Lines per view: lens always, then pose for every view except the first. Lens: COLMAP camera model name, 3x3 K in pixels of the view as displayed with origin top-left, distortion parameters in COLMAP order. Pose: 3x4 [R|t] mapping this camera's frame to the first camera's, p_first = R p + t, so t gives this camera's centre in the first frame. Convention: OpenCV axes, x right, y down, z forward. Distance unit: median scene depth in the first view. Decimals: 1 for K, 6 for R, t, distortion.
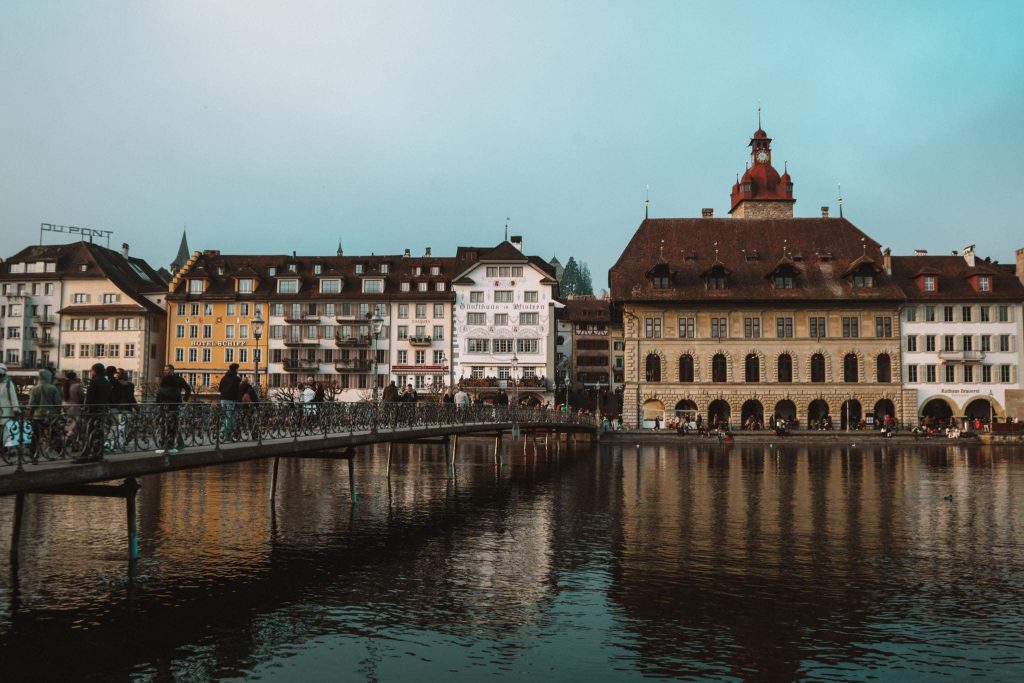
lens RADIAL K [[905.8, 0, 512.0], [0, 905.8, 341.5], [0, 0, 1]] dist [-0.006325, -0.005550]
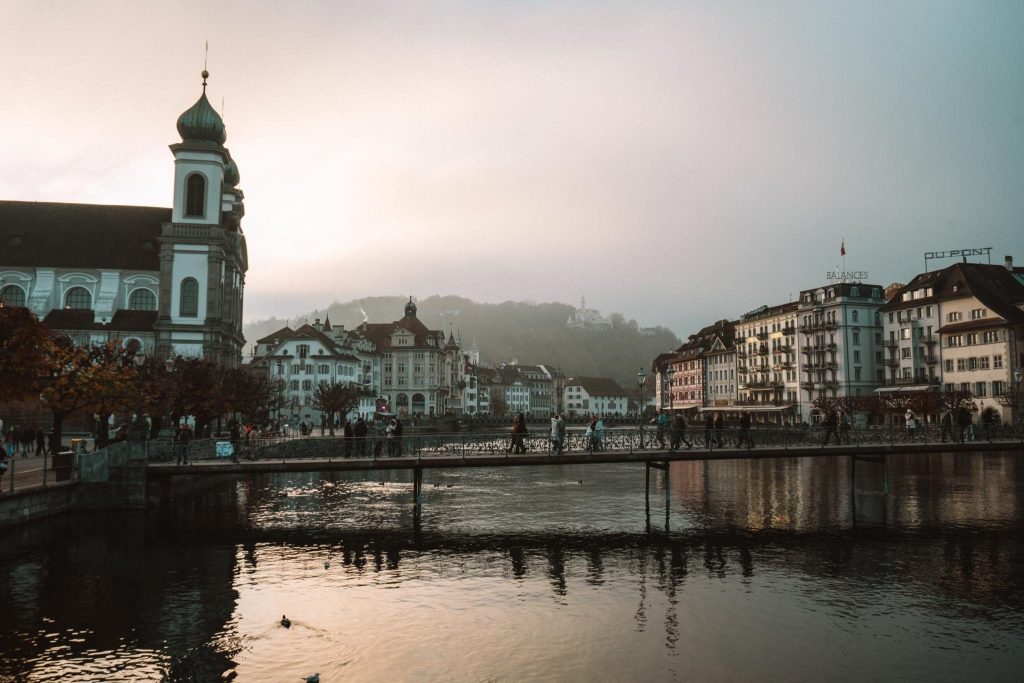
lens RADIAL K [[905.8, 0, 512.0], [0, 905.8, 341.5], [0, 0, 1]] dist [-0.006325, -0.005550]
pose [[0.418139, -0.088413, -0.904070, 0.280714], [0.086968, 0.994577, -0.057041, -0.002649], [0.904211, -0.054774, 0.423560, 0.058060]]
